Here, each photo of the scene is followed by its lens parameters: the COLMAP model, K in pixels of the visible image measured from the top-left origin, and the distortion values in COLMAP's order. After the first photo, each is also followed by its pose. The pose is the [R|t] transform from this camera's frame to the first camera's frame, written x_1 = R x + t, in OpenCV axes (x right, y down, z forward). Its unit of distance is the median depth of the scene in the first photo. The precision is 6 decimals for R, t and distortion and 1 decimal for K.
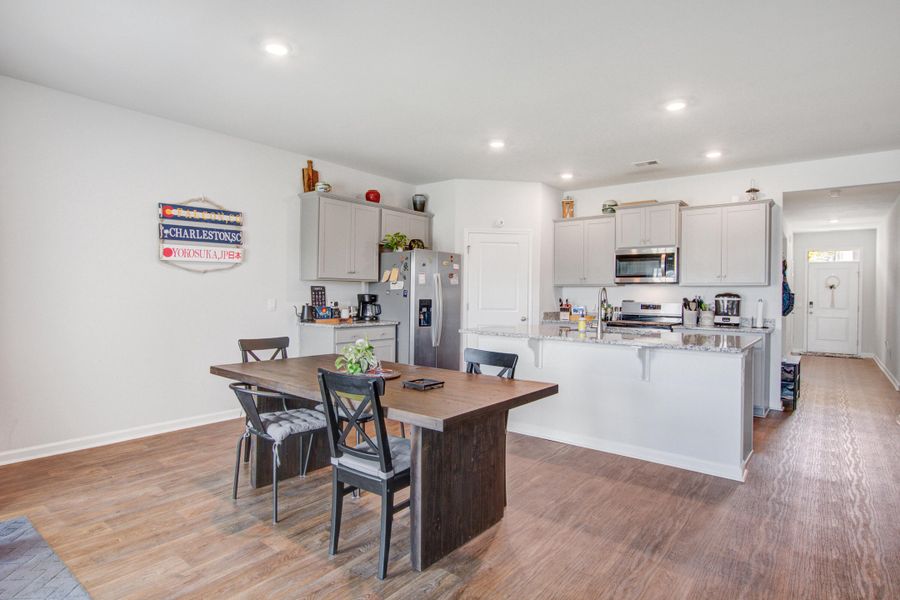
lens RADIAL K [[490.2, 0, 444.2], [0, 490.2, 298.6], [0, 0, 1]] dist [-0.026590, 0.002572]
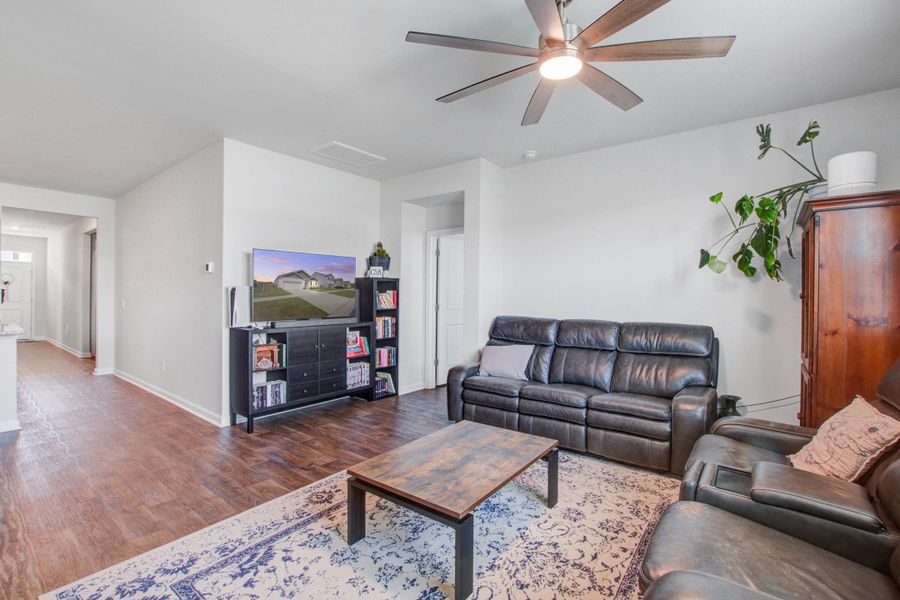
lens RADIAL K [[403.8, 0, 450.0], [0, 403.8, 300.0], [0, 0, 1]] dist [-0.029833, 0.000114]
pose [[-0.004548, -0.019525, 0.999799, -0.283051], [-0.000997, 0.999809, 0.019520, -0.005591], [-0.999989, -0.000908, -0.004567, -0.118154]]
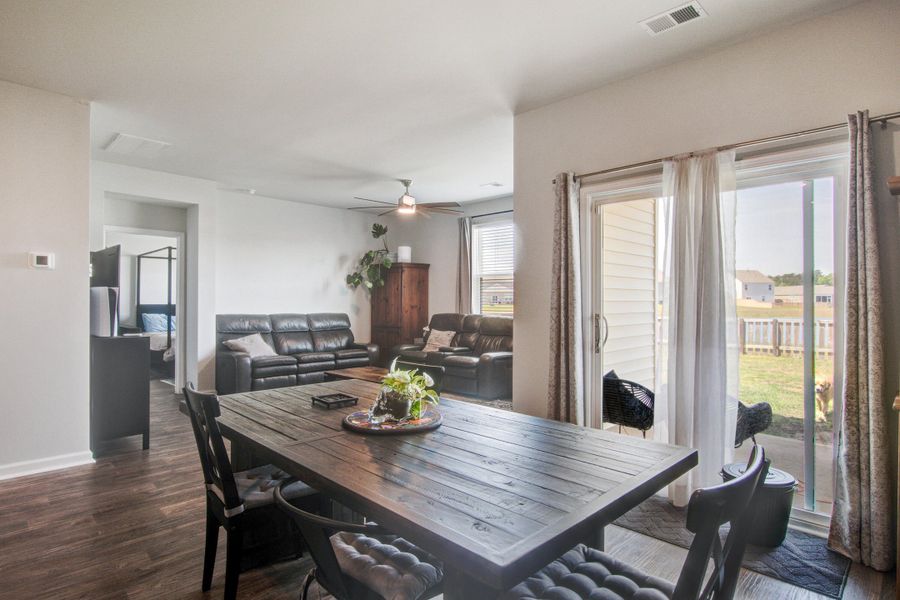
lens RADIAL K [[490.2, 0, 444.2], [0, 490.2, 298.6], [0, 0, 1]] dist [-0.026590, 0.002572]
pose [[-0.991770, -0.013548, 0.127313, -0.157593], [-0.012959, 0.999901, 0.005452, -0.010345], [-0.127374, 0.003757, -0.991848, 0.917132]]
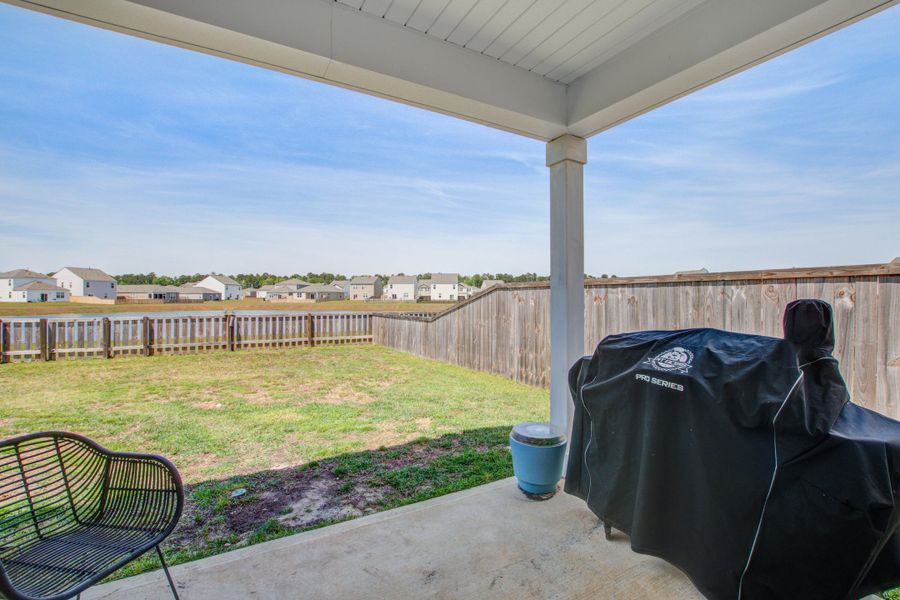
lens RADIAL K [[403.8, 0, 450.0], [0, 403.8, 300.0], [0, 0, 1]] dist [-0.029833, 0.000114]
pose [[-0.383105, -0.008535, -0.923666, -0.349768], [-0.012443, 0.999914, -0.004078, -0.001720], [0.923621, 0.009930, -0.383178, 0.249380]]
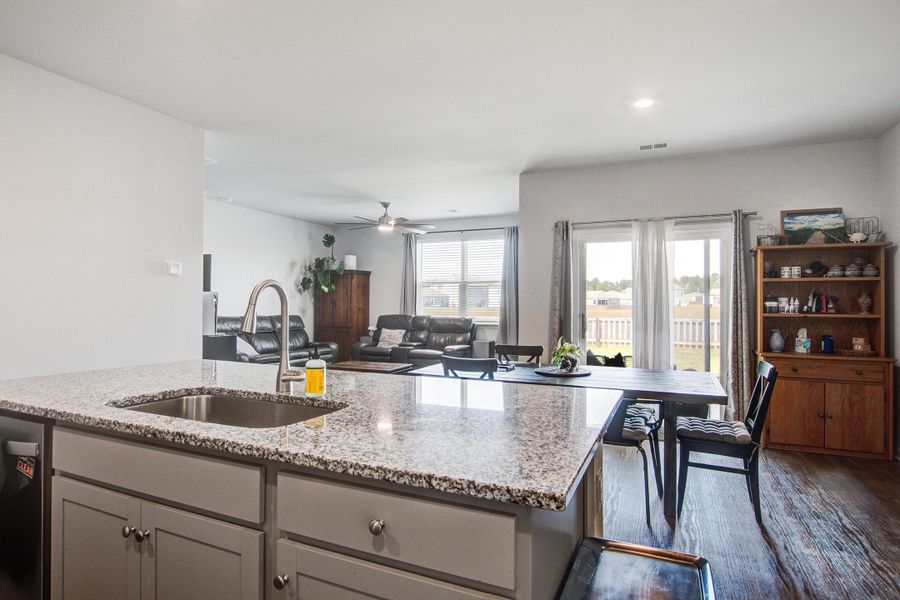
lens RADIAL K [[490.2, 0, 444.2], [0, 490.2, 298.6], [0, 0, 1]] dist [-0.026590, 0.002572]
pose [[-0.972519, -0.018618, -0.232076, 0.237660], [-0.017982, 0.999827, -0.004857, -0.008889], [0.232126, -0.000550, -0.972686, 1.160402]]
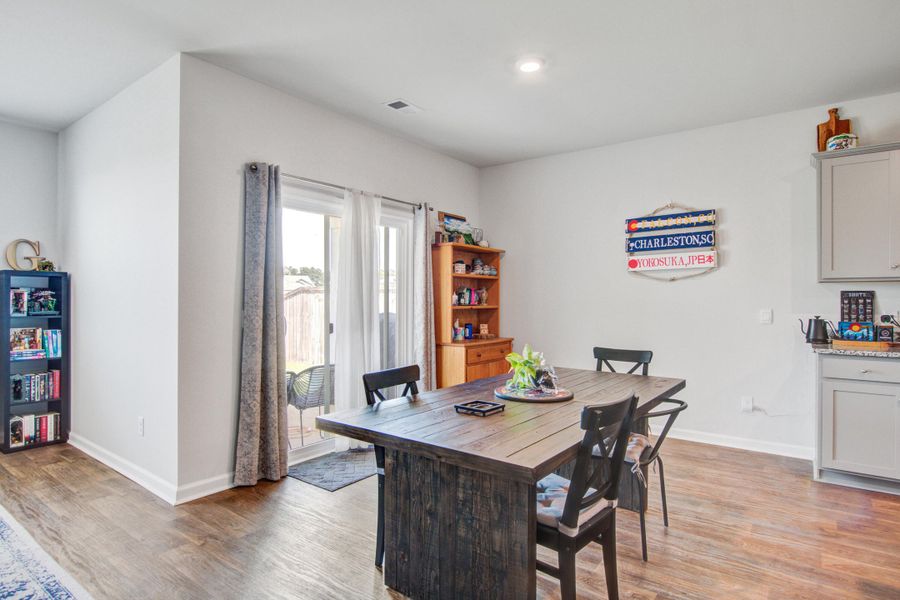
lens RADIAL K [[486.9, 0, 456.0], [0, 486.9, 296.7], [0, 0, 1]] dist [-0.019200, 0.001379]
pose [[0.030741, -0.013115, -0.999441, 0.394006], [-0.010859, 0.999851, -0.013455, -0.002930], [0.999468, 0.011267, 0.030594, 0.462955]]
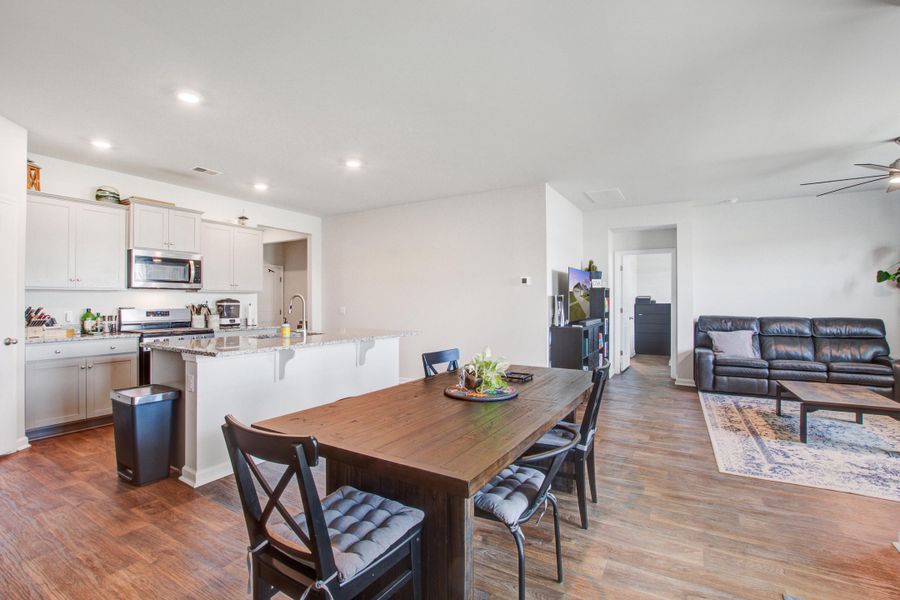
lens RADIAL K [[399.6, 0, 450.0], [0, 399.6, 300.0], [0, 0, 1]] dist [-0.029169, 0.004314]
pose [[-0.127904, -0.006195, 0.991767, -0.474659], [0.006024, 0.999957, 0.007023, -0.012918], [-0.991768, 0.006873, -0.127861, 0.638429]]
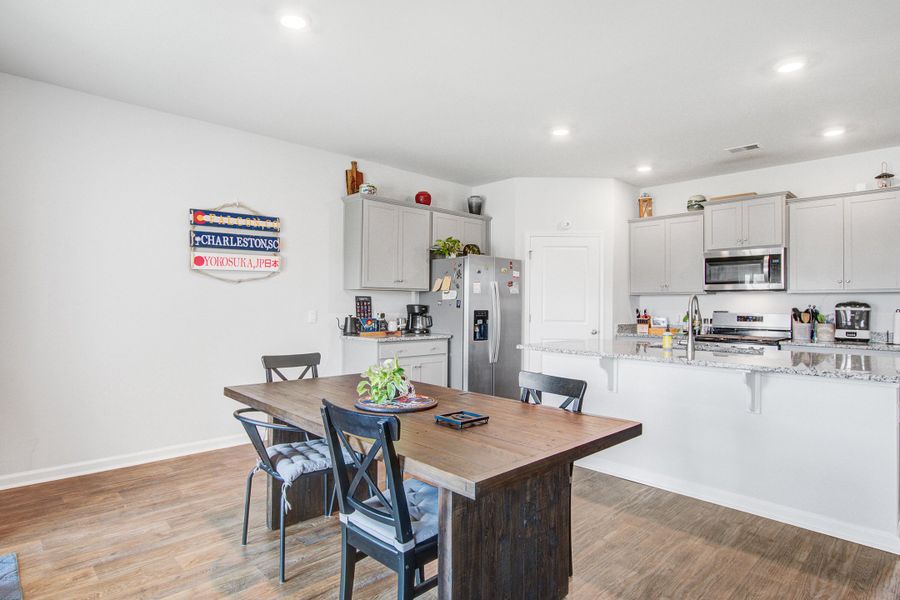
lens RADIAL K [[481.4, 0, 434.0], [0, 481.4, 301.1], [0, 0, 1]] dist [-0.022029, 0.001472]
pose [[0.986980, -0.005035, -0.160764, 0.021615], [0.002301, 0.999850, -0.017192, -0.000351], [0.160827, 0.016599, 0.986843, 0.129848]]
